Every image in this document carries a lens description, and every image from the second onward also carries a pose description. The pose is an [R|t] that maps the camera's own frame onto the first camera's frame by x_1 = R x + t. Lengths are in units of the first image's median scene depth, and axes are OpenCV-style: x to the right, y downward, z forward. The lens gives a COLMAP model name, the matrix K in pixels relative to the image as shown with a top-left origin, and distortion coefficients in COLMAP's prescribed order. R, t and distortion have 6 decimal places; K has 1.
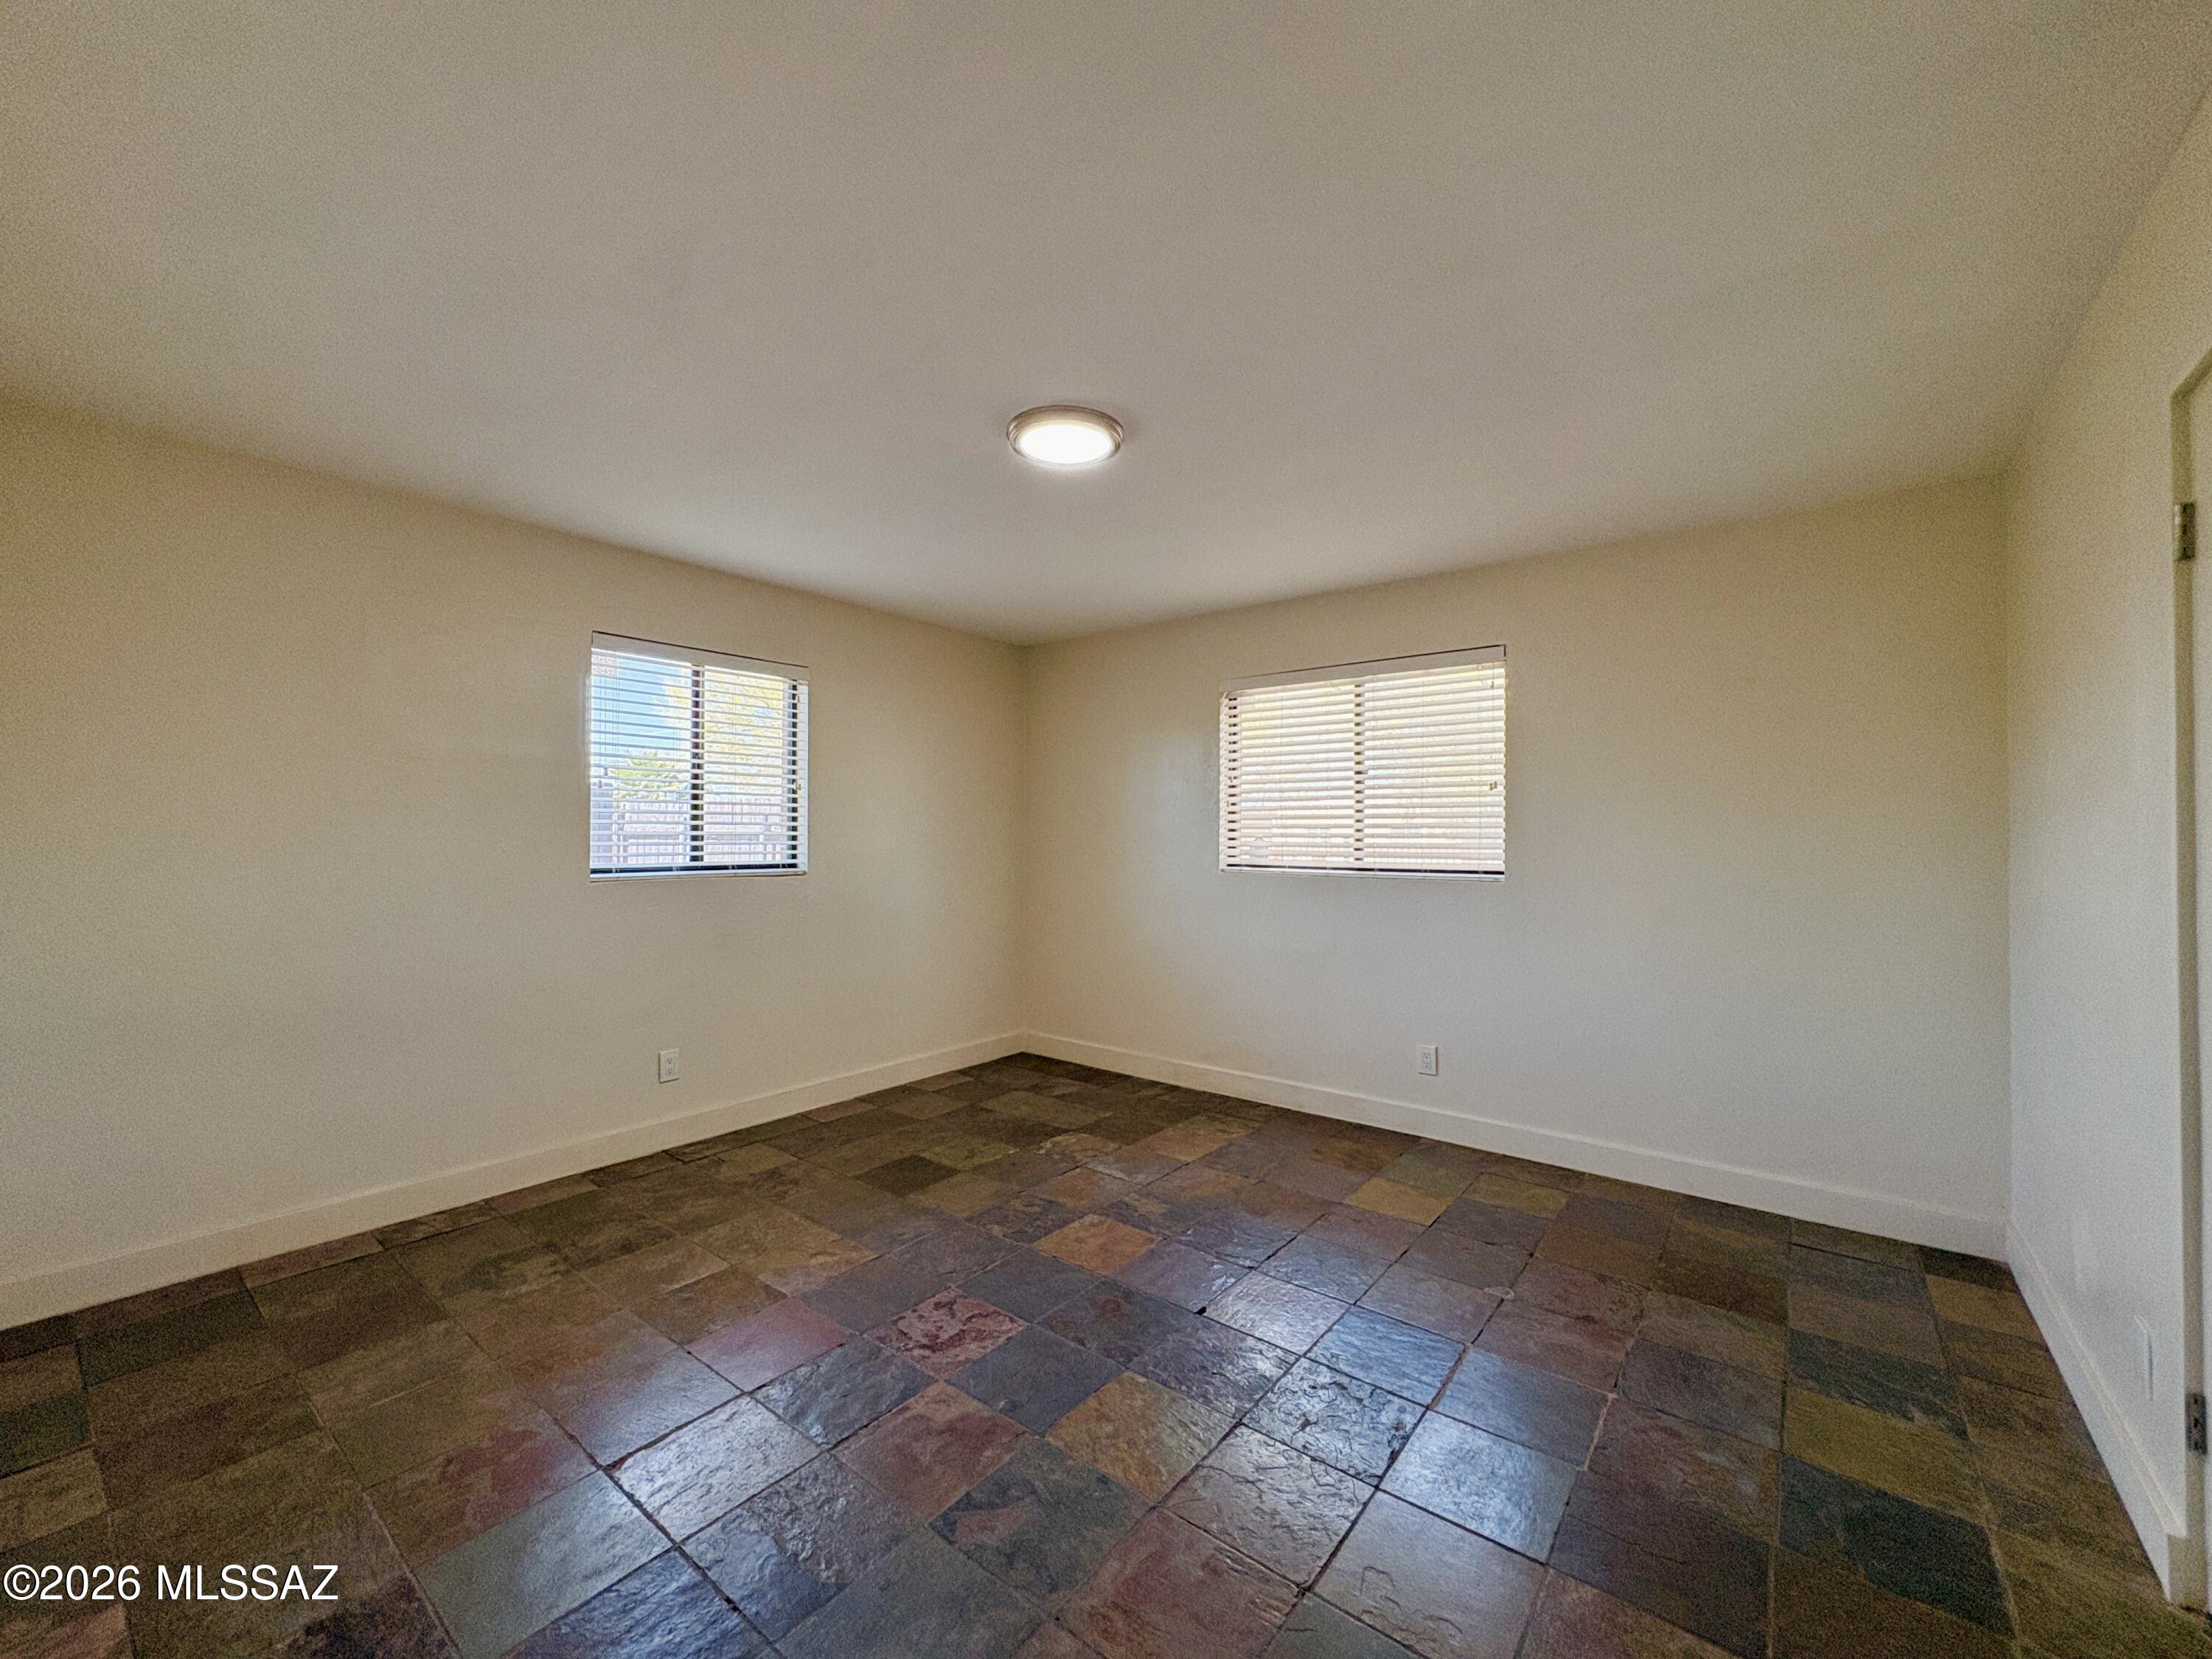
lens RADIAL K [[878.3, 0, 1107.4], [0, 878.3, 829.4], [0, 0, 1]] dist [0.000973, -0.000022]
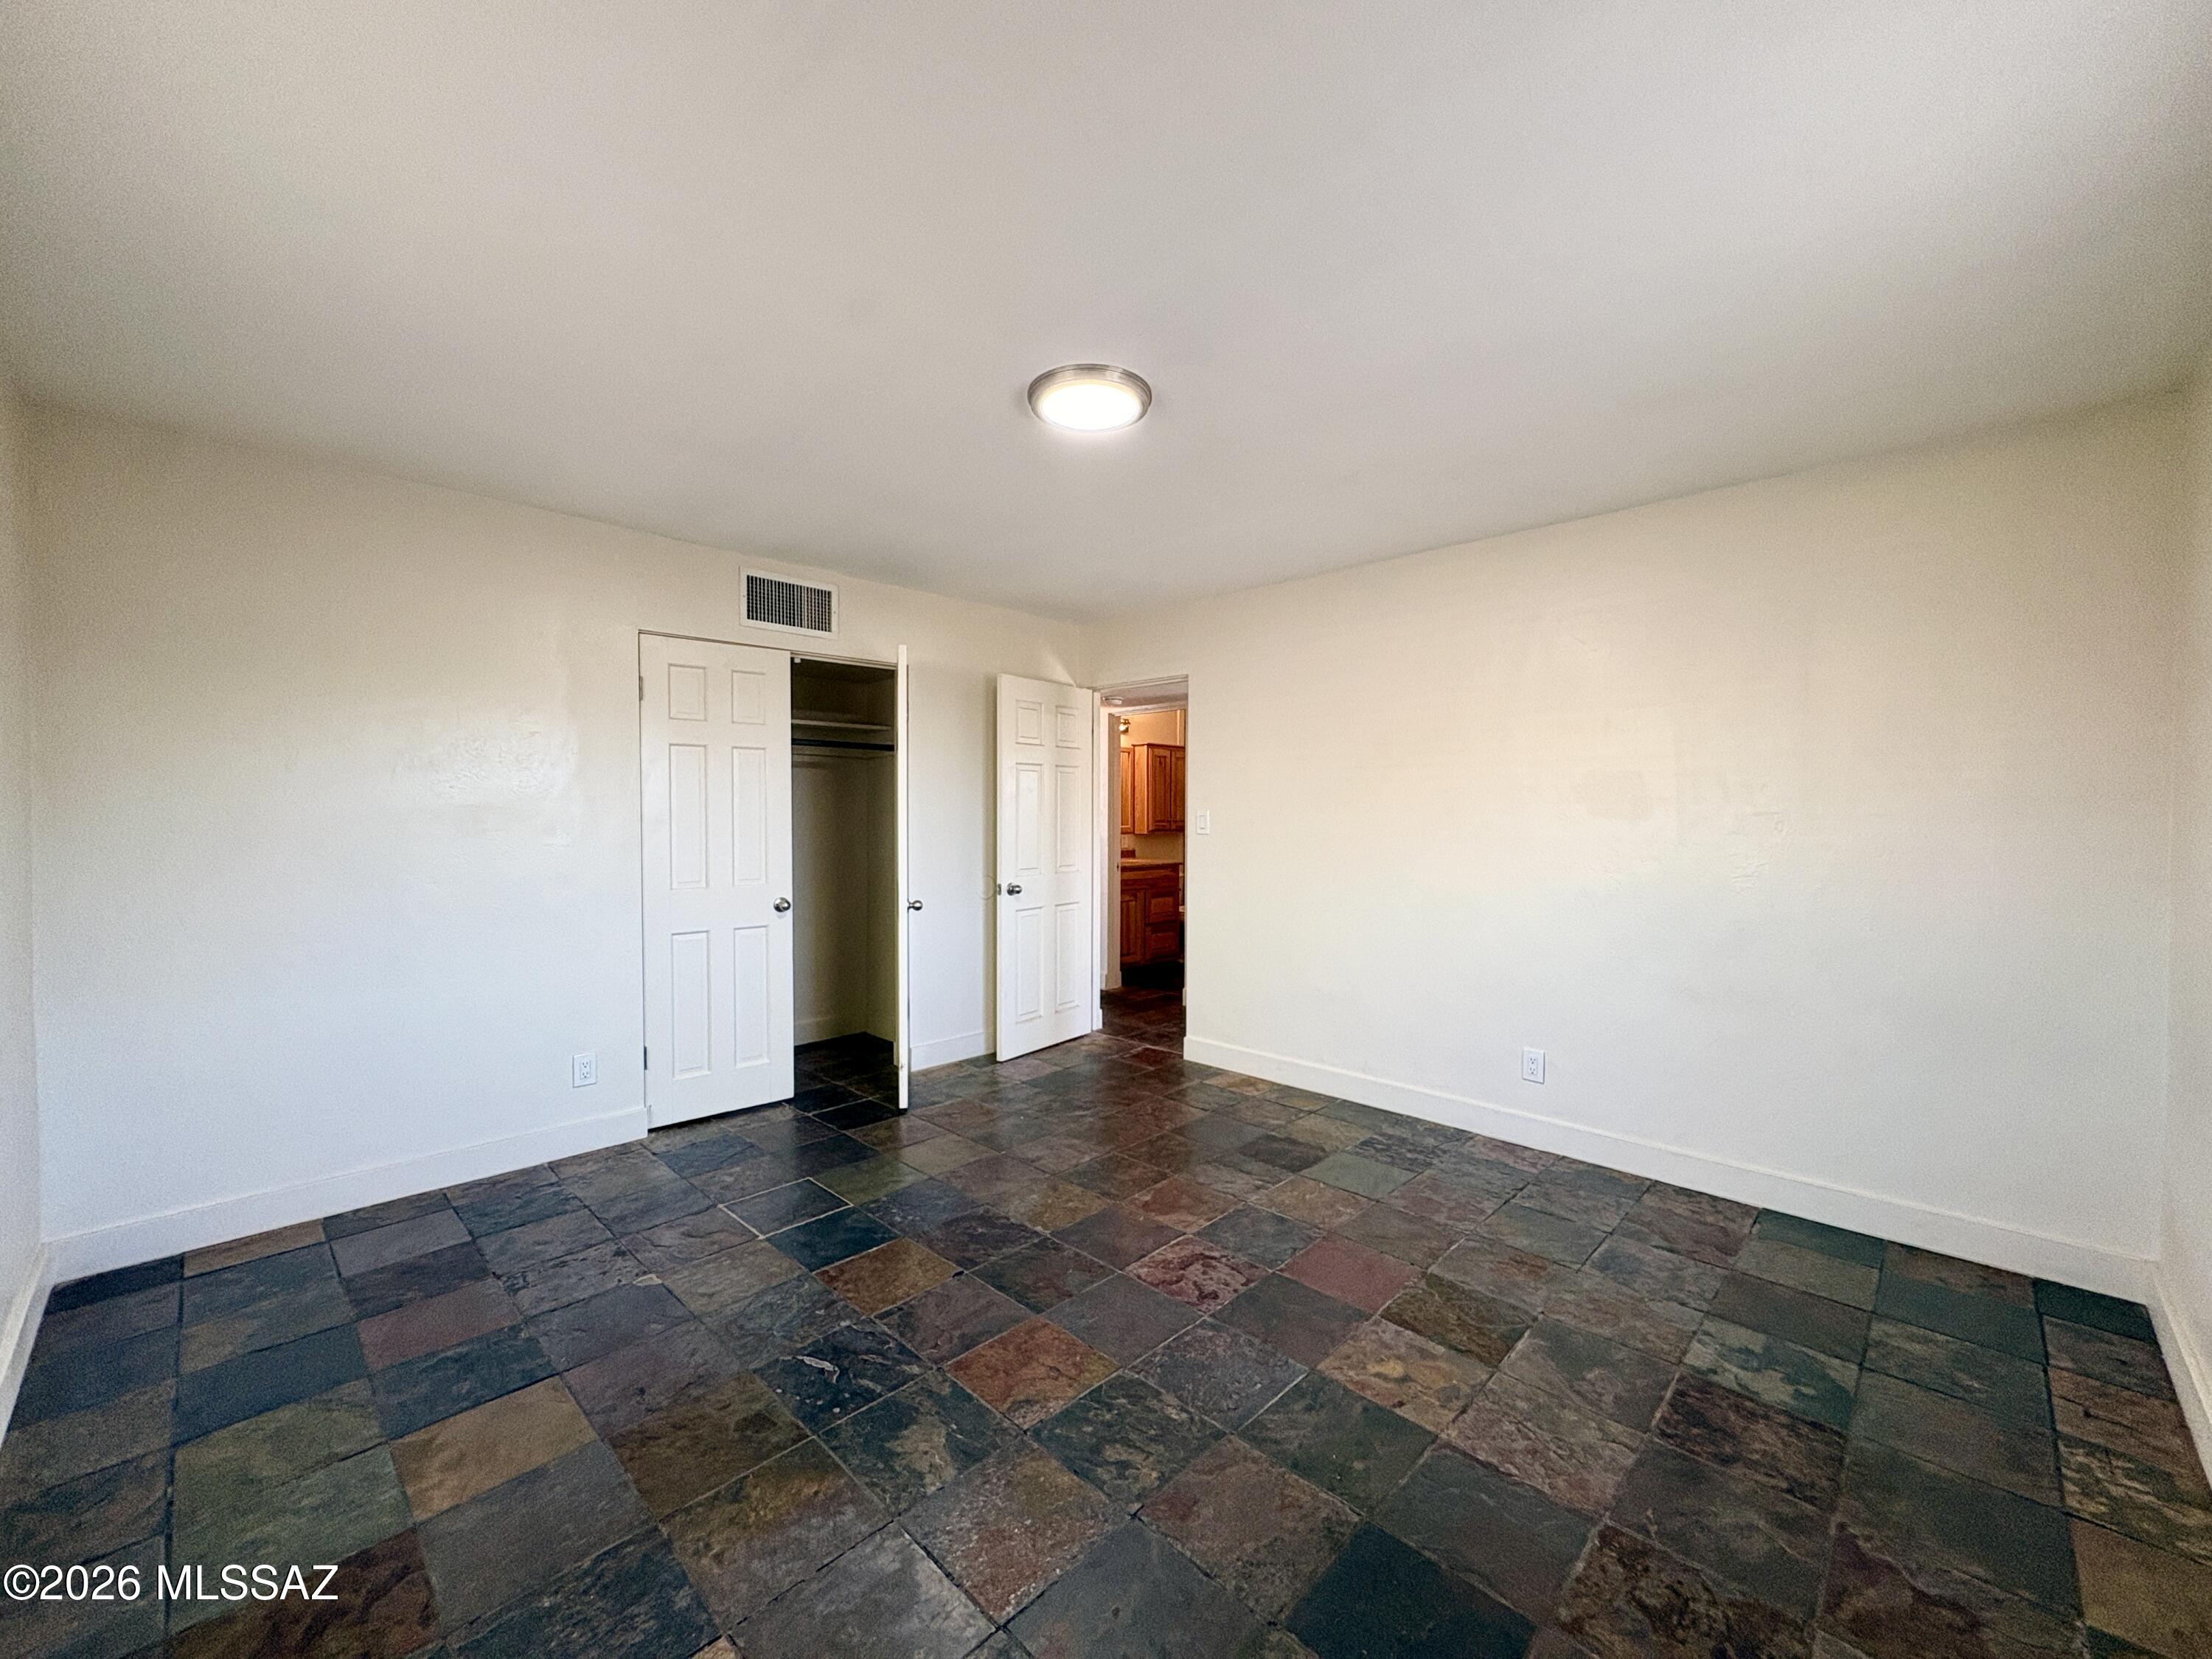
lens RADIAL K [[878.3, 0, 1107.4], [0, 878.3, 829.4], [0, 0, 1]] dist [0.000973, -0.000022]
pose [[-0.994646, -0.006699, 0.103121, -0.157053], [-0.005441, 0.999907, 0.012475, 0.003214], [-0.103195, 0.011847, -0.994591, 1.827737]]
